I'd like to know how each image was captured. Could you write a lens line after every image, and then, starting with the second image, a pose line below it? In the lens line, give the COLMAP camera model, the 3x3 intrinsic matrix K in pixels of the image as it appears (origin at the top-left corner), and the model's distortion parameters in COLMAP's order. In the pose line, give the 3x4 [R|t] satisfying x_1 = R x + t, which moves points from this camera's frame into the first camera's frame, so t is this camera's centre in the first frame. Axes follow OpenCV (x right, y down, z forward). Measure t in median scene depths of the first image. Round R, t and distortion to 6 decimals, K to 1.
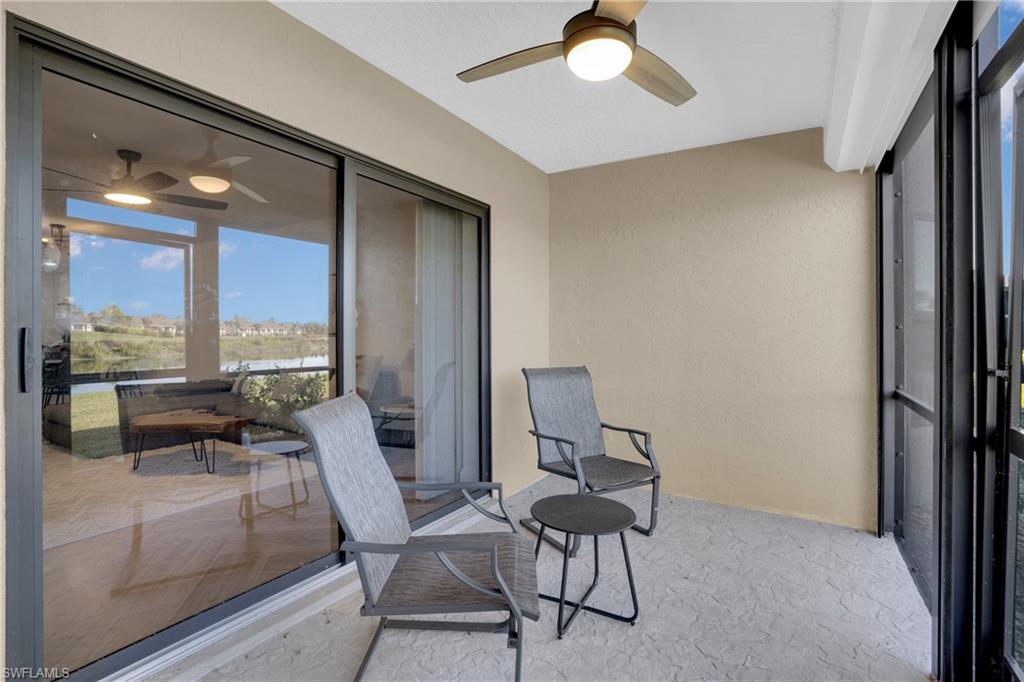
lens RADIAL K [[511.3, 0, 510.7], [0, 511.3, 335.6], [0, 0, 1]] dist [0.001100, 0.005094]
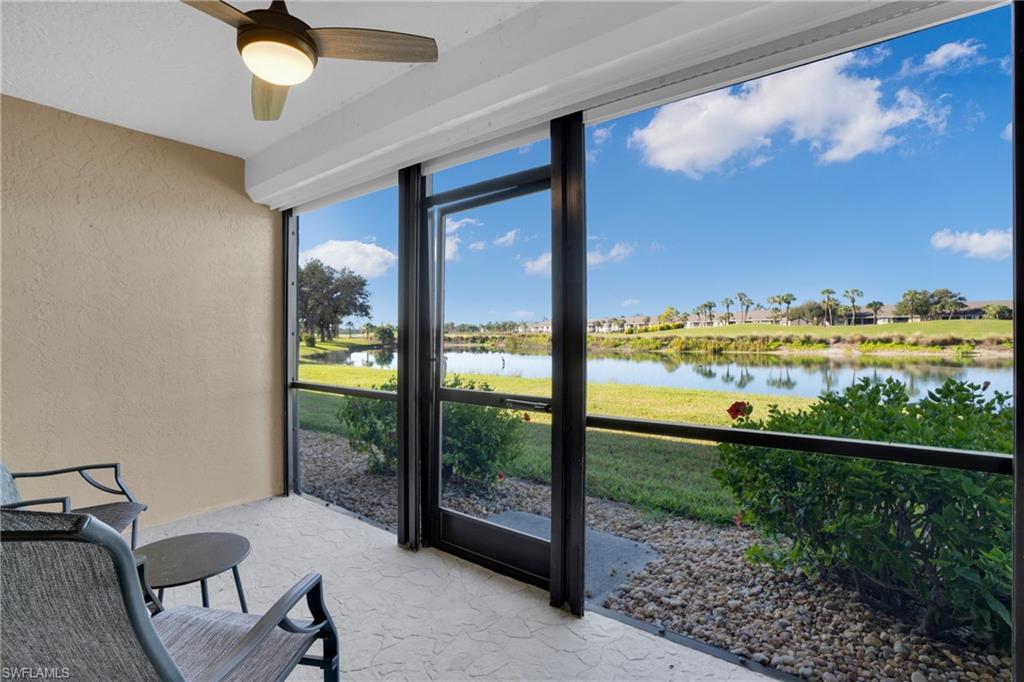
lens RADIAL K [[511.3, 0, 513.3], [0, 511.3, 339.2], [0, 0, 1]] dist [0.001100, 0.005094]
pose [[0.128965, -0.019149, 0.991464, -0.468443], [0.003245, 0.999816, 0.018888, -0.024619], [-0.991644, 0.000781, 0.129003, 0.257949]]
